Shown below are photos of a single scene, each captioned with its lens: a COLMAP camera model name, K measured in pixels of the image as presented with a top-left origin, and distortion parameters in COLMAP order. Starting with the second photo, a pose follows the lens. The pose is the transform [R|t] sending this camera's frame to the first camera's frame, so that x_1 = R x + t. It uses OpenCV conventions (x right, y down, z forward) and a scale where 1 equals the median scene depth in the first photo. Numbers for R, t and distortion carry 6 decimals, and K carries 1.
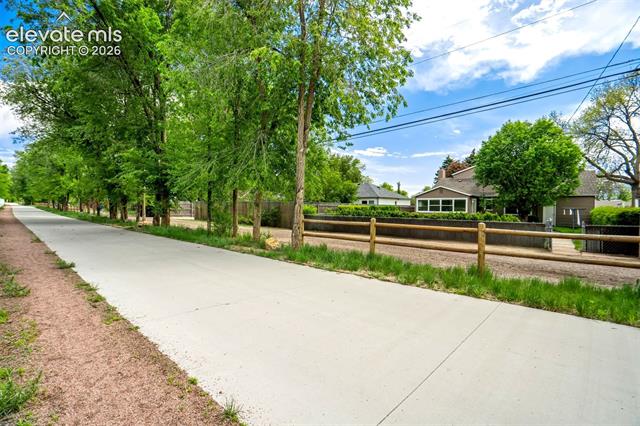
lens RADIAL K [[294.5, 0, 321.6], [0, 294.5, 210.7], [0, 0, 1]] dist [-0.001671, 0.000080]
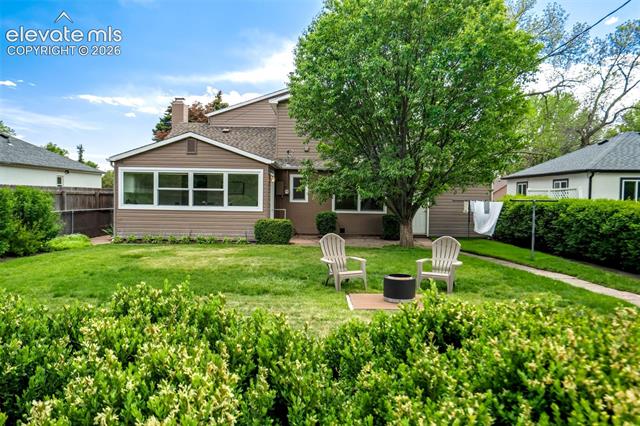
lens RADIAL K [[480.8, 0, 320.9], [0, 480.8, 211.4], [0, 0, 1]] dist [0.001825, 0.000135]
pose [[0.753216, -0.016999, 0.657554, 0.141401], [-0.003642, 0.999543, 0.030012, -0.009052], [-0.657763, -0.025000, 0.752810, 0.458107]]
